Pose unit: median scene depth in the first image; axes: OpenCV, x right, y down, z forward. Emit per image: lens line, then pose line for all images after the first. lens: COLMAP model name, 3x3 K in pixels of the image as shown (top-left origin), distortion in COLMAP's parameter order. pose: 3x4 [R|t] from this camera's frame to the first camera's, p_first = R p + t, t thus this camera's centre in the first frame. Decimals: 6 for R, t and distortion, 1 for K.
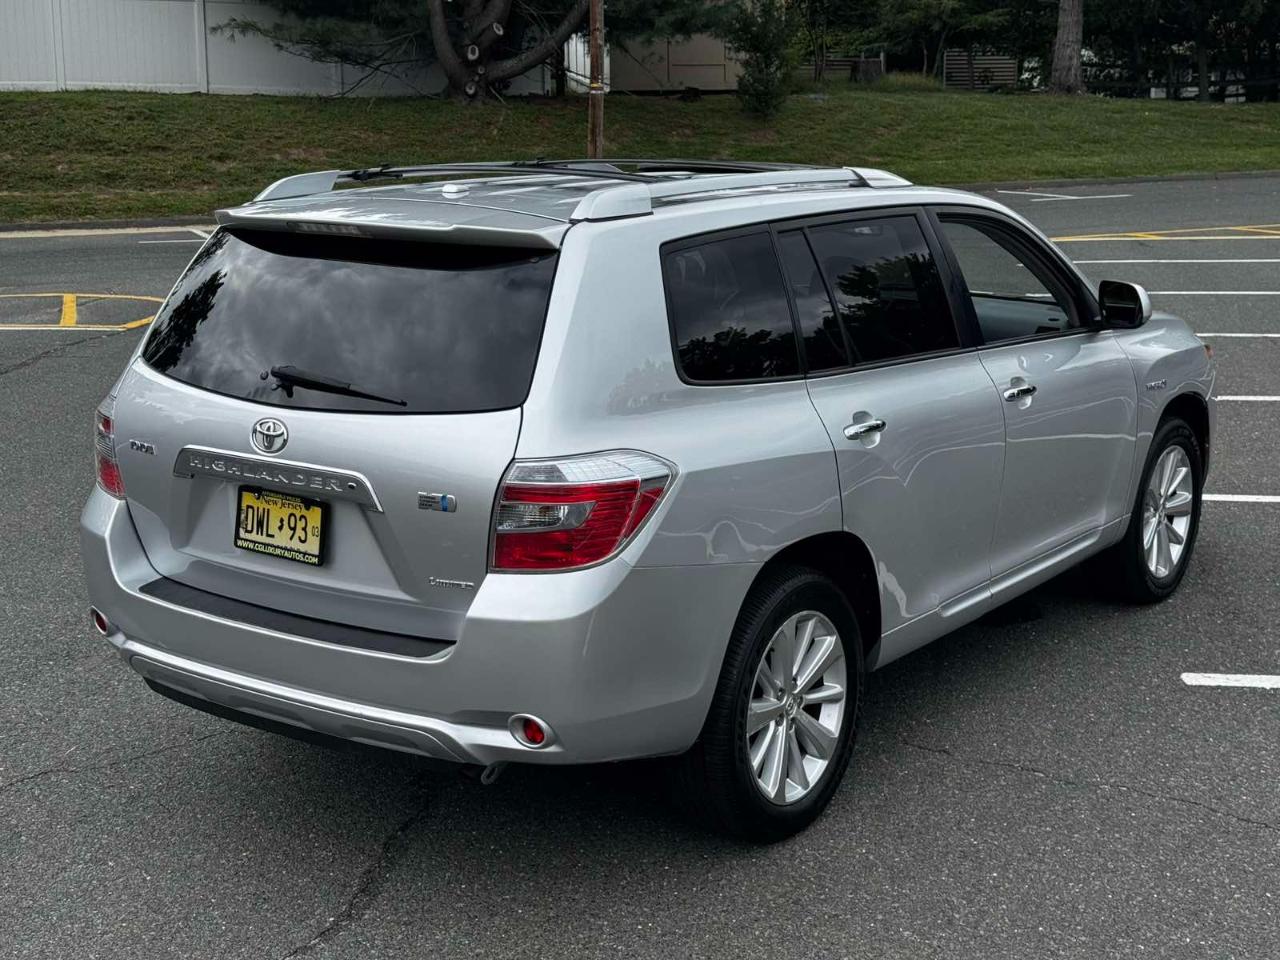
lens RADIAL K [[1788.0, 0, 641.8], [0, 1788.0, 461.6], [0, 0, 1]] dist [0.122124, 0.000000]
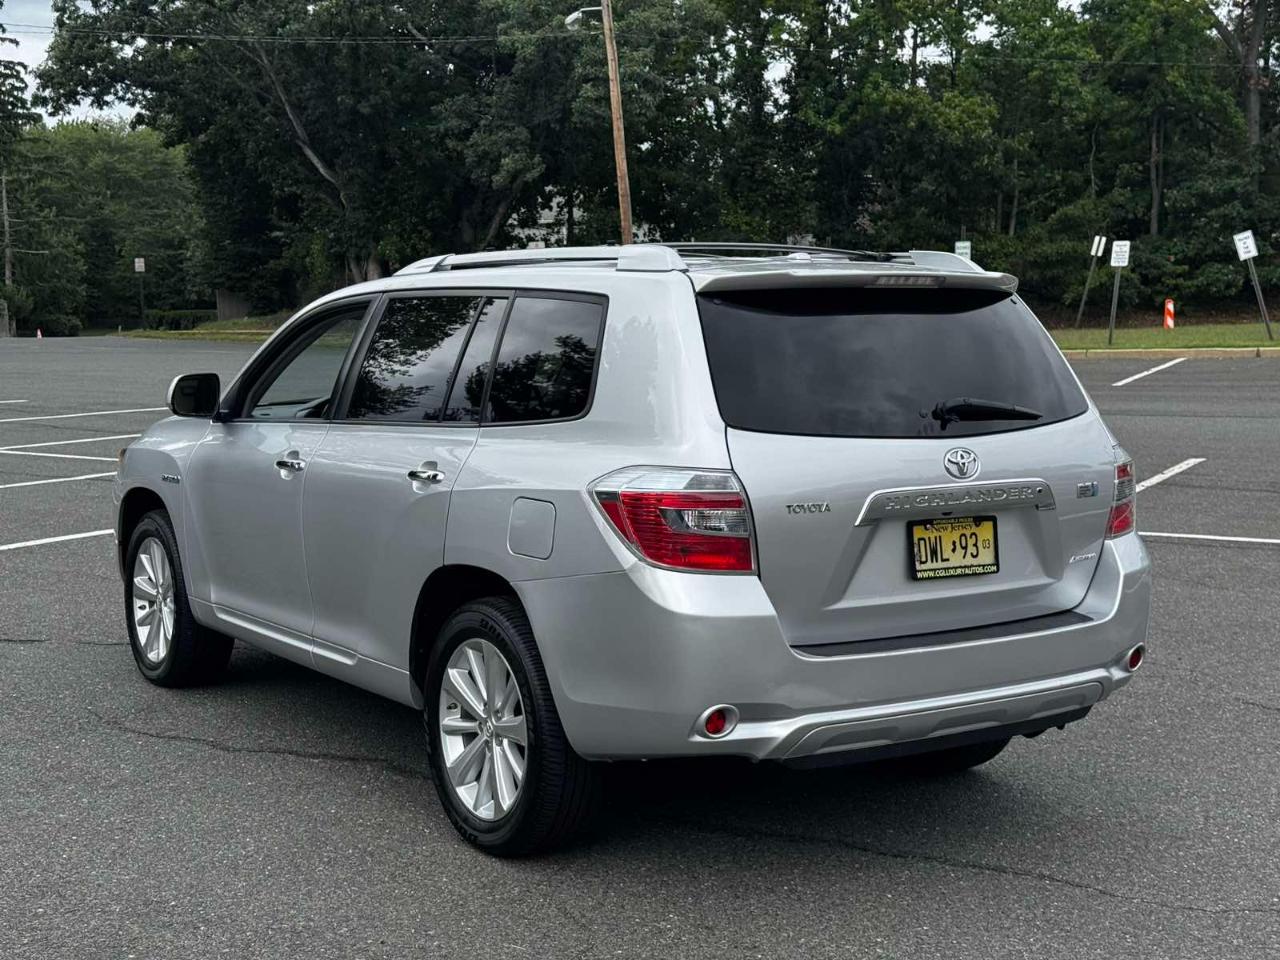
lens RADIAL K [[1788.0, 0, 641.9], [0, 1788.0, 479.6], [0, 0, 1]] dist [0.122124, 0.000000]
pose [[0.351805, -0.088625, 0.931869, -1.174008], [0.193543, 0.980884, 0.020219, -0.058433], [-0.915846, 0.173243, 0.362232, 0.709762]]
